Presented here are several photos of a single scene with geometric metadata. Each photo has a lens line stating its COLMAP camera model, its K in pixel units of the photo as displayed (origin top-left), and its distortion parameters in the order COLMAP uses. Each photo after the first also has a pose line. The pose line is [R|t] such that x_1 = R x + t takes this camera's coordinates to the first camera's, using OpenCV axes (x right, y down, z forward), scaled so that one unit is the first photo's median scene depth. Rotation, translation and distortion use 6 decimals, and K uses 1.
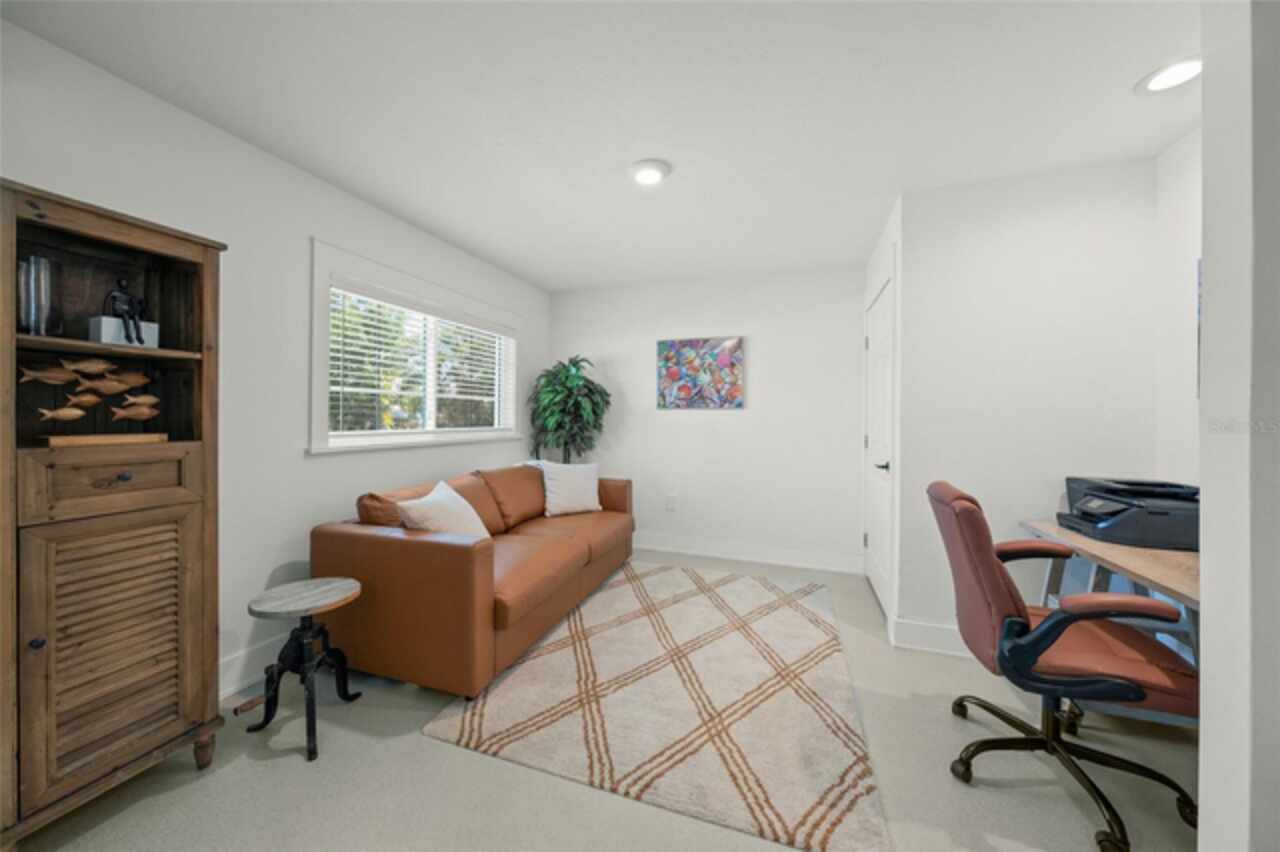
lens RADIAL K [[440.6, 0, 641.2], [0, 440.6, 414.6], [0, 0, 1]] dist [-0.001363, -0.000029]
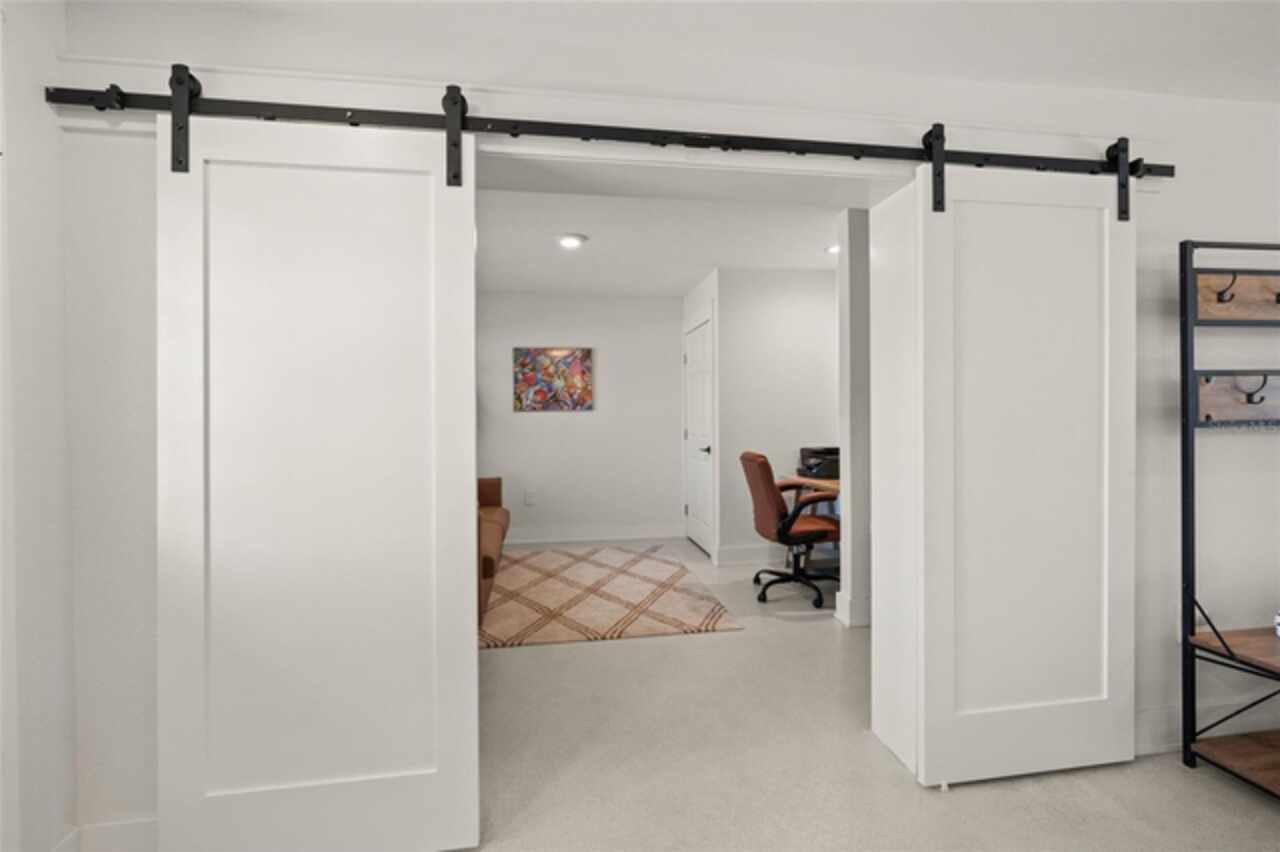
lens RADIAL K [[588.1, 0, 637.9], [0, 588.1, 421.6], [0, 0, 1]] dist [-0.000187, 0.000001]
pose [[0.878196, -0.020724, 0.477851, -0.406849], [0.014748, 0.999759, 0.016256, -0.007730], [-0.478073, -0.007229, 0.878290, -0.421882]]
